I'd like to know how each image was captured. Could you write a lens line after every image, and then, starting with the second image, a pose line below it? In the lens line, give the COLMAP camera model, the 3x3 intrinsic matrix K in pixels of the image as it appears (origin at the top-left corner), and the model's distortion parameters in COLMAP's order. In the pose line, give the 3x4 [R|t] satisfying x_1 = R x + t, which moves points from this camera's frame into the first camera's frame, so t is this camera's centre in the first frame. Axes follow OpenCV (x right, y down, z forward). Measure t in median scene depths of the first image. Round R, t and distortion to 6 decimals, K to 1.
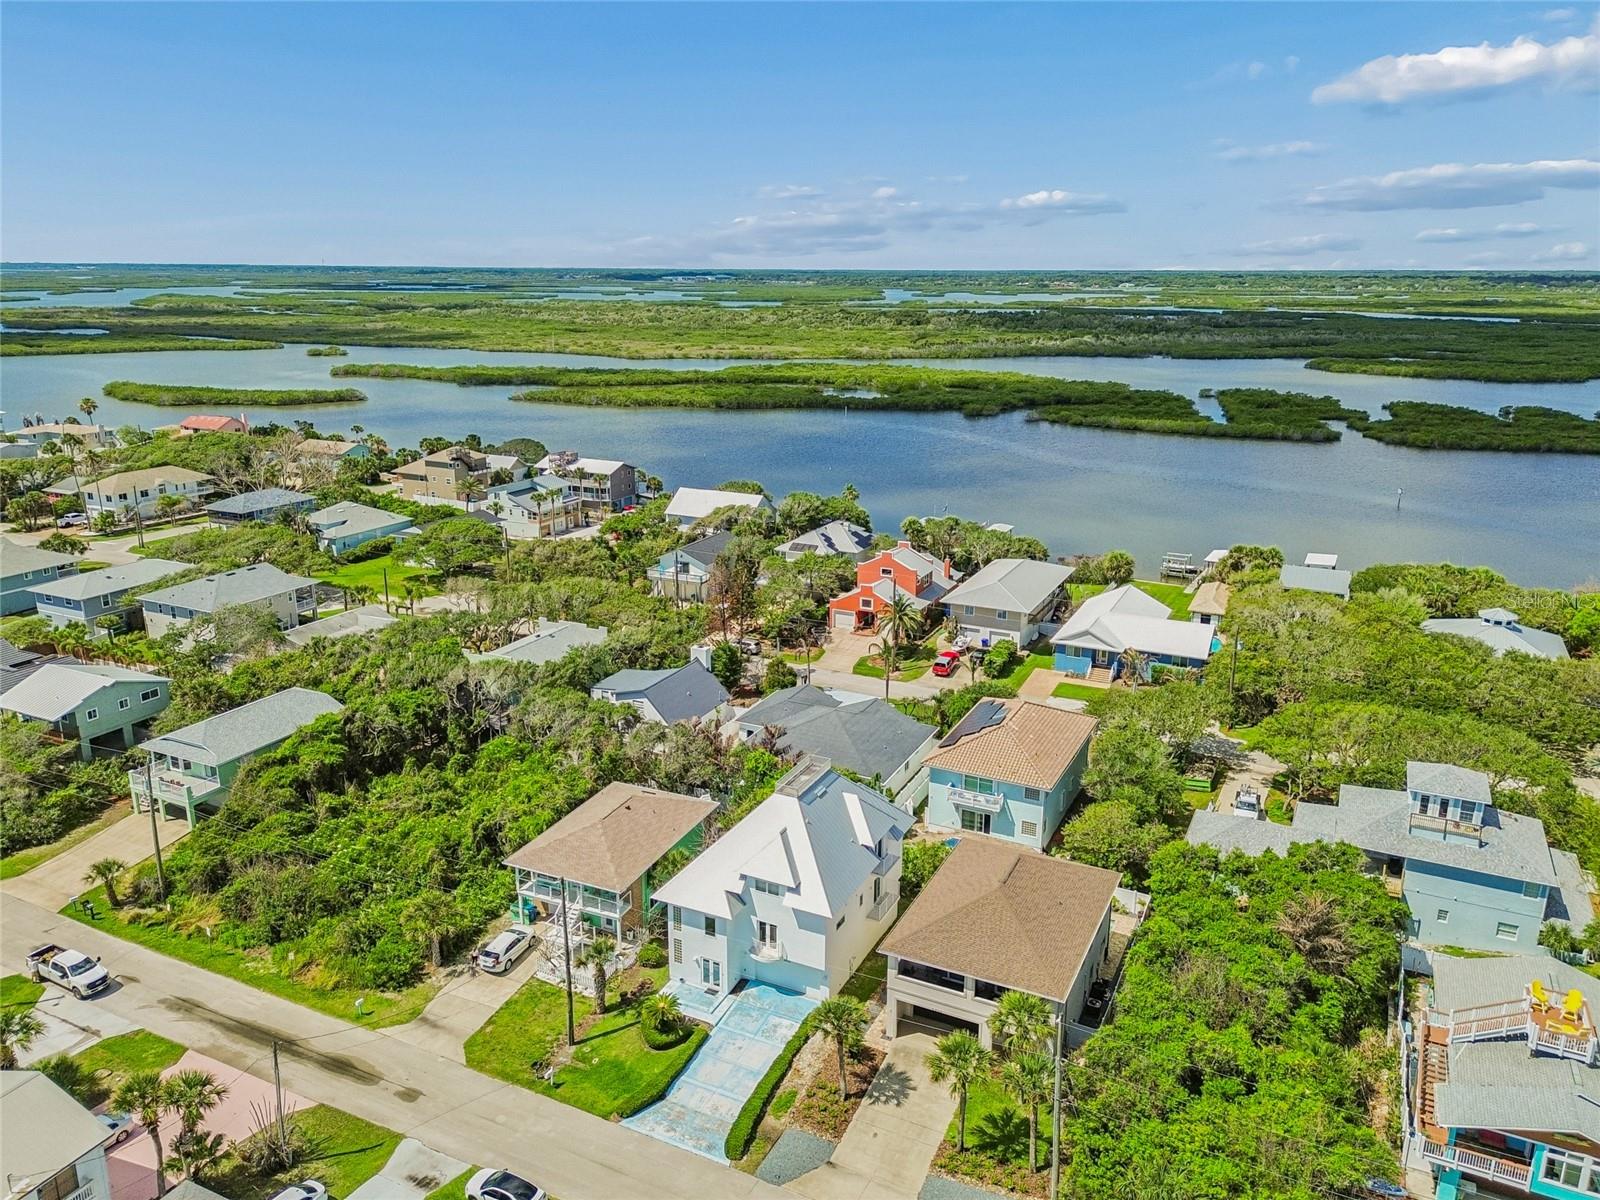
lens RADIAL K [[1152.3, 0, 801.0], [0, 1152.3, 594.3], [0, 0, 1]] dist [0.070974, -0.066397]
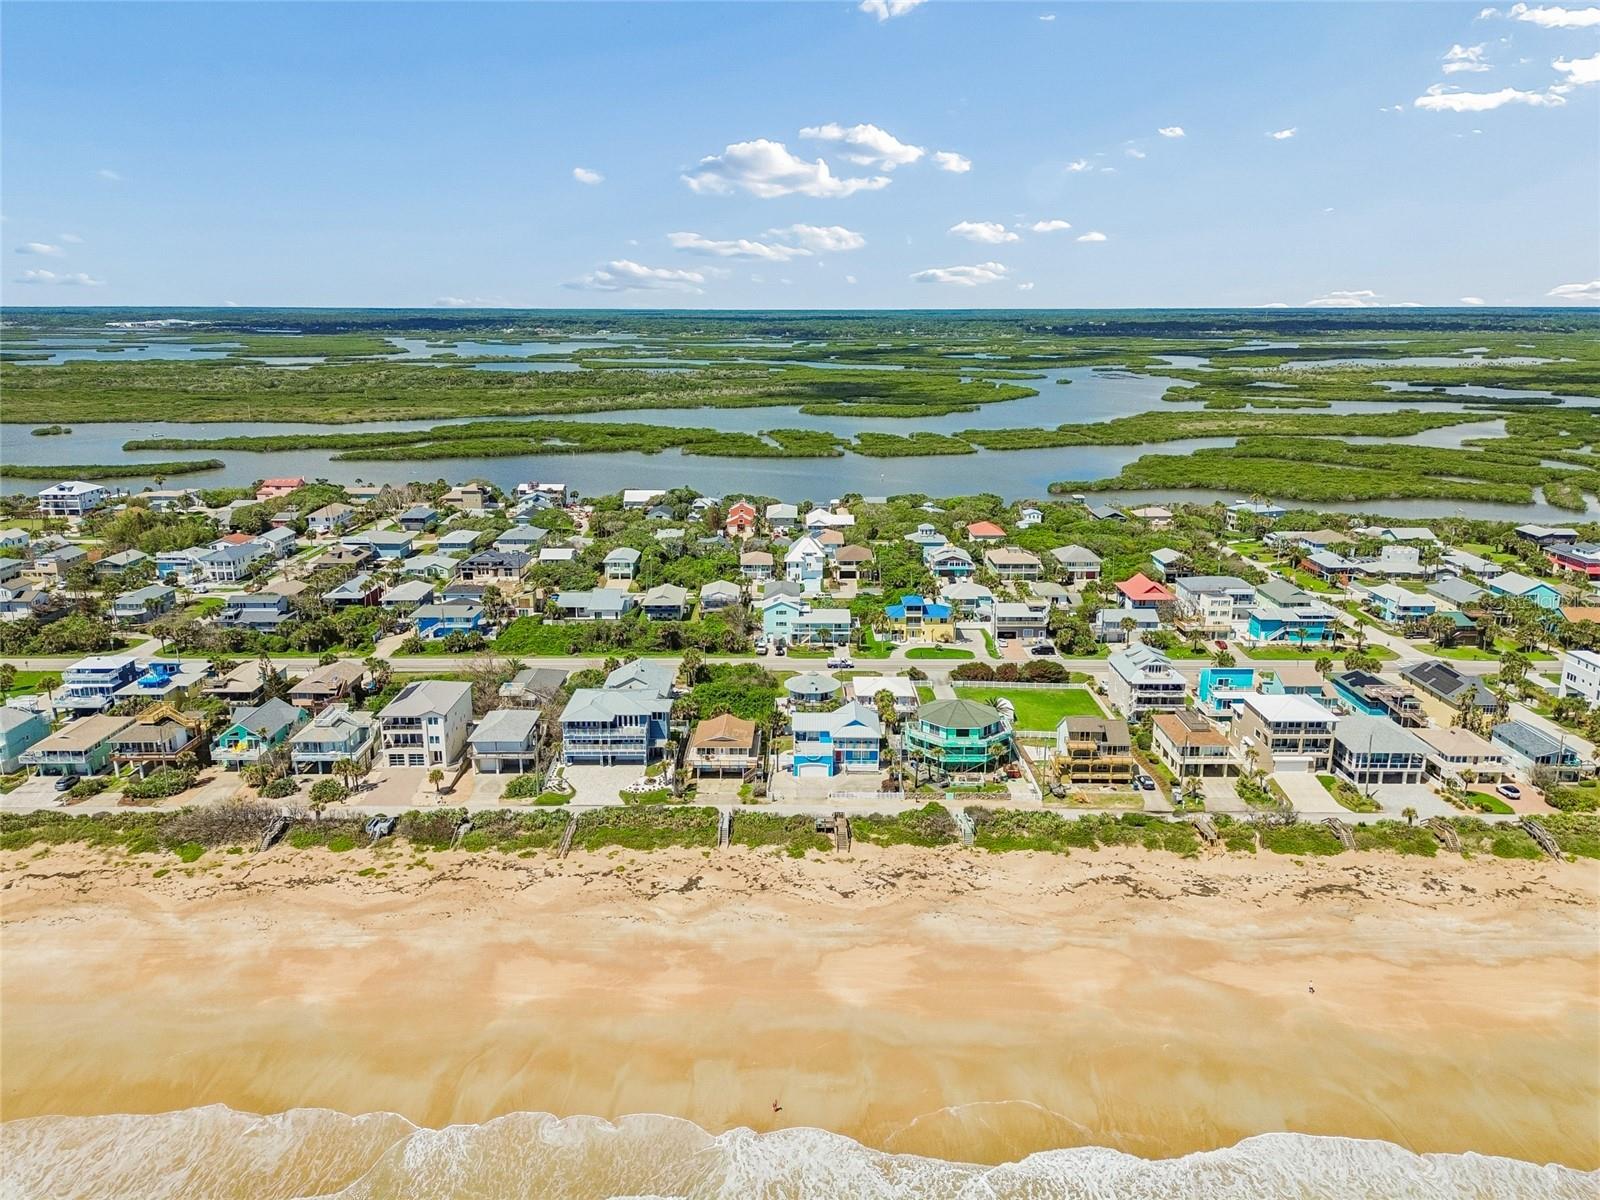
lens RADIAL K [[1125.0, 0, 797.7], [0, 1125.0, 597.4], [0, 0, 1]] dist [0.077113, -0.078256]
pose [[0.899119, -0.114034, 0.422588, -1.700299], [0.123082, 0.992379, 0.005915, 0.329868], [-0.420042, 0.046695, 0.906303, -2.621812]]
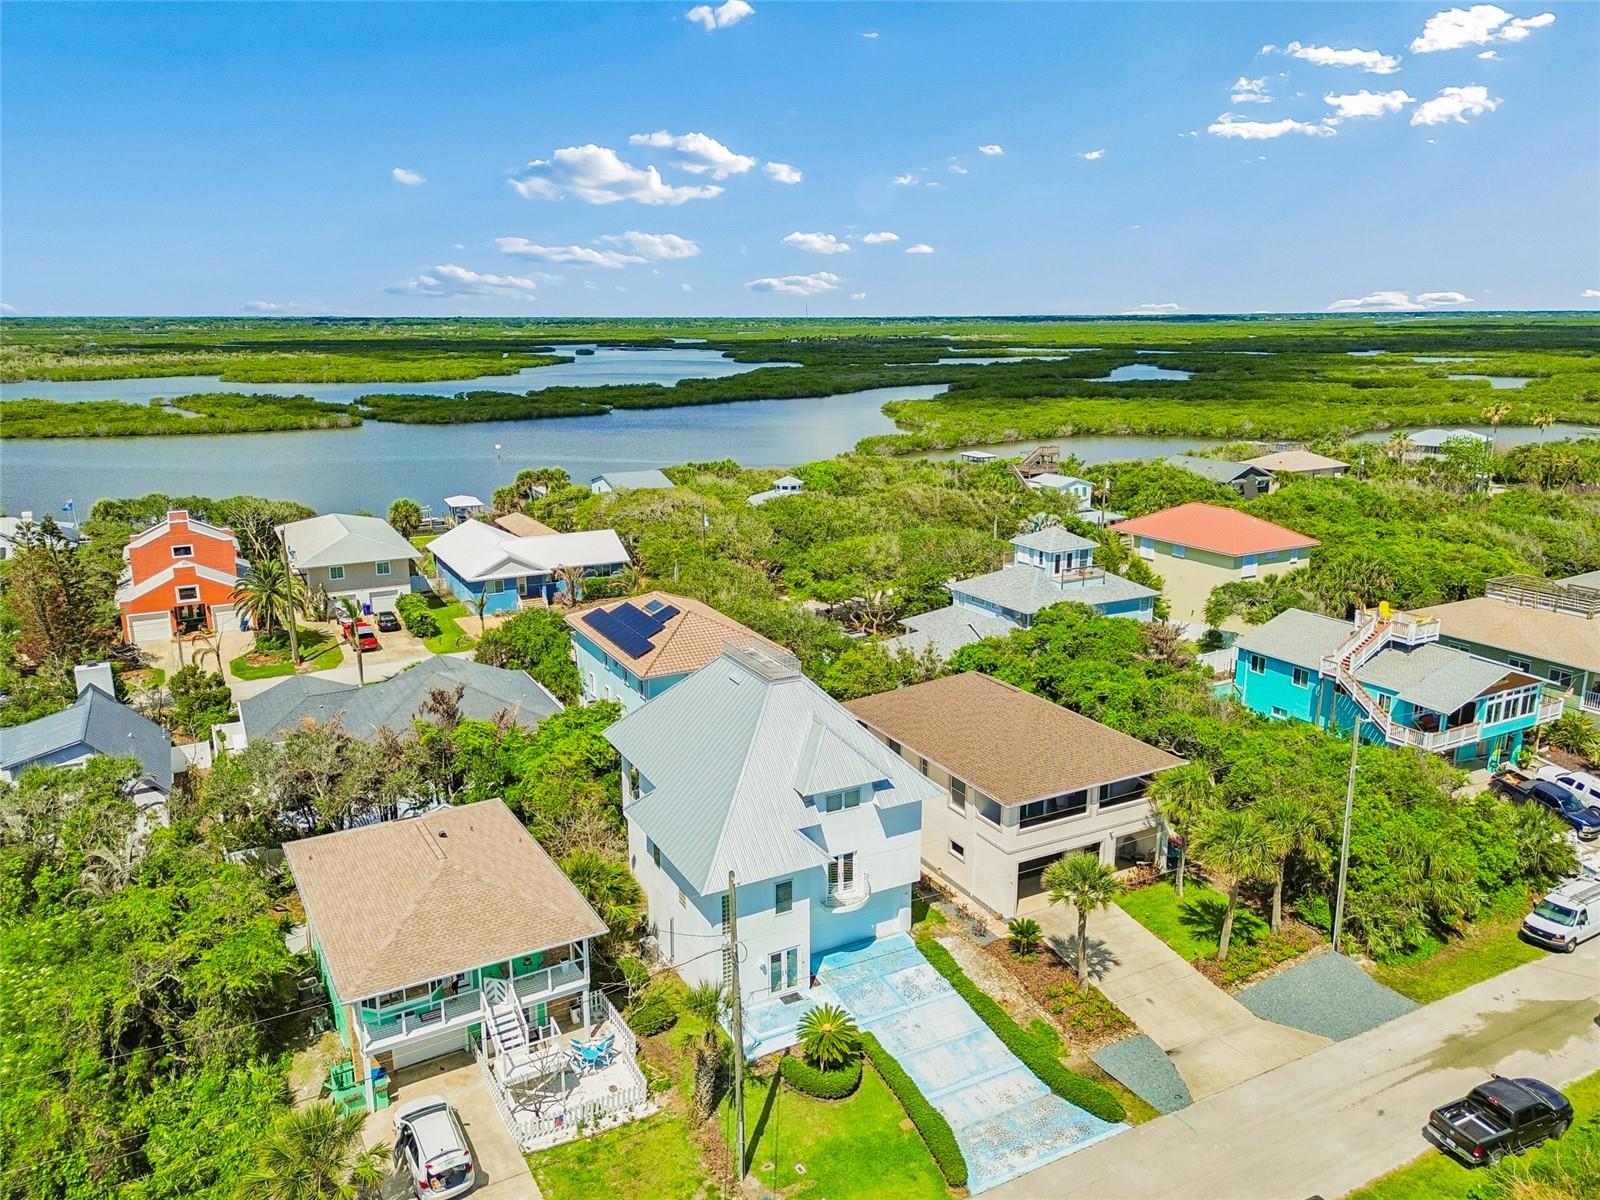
lens RADIAL K [[1144.7, 0, 798.9], [0, 1144.7, 594.9], [0, 0, 1]] dist [0.072430, -0.072278]
pose [[0.587115, -0.197887, 0.784944, -0.461401], [0.226077, 0.971161, 0.075734, 0.065970], [-0.777293, 0.132993, 0.614921, 0.493874]]
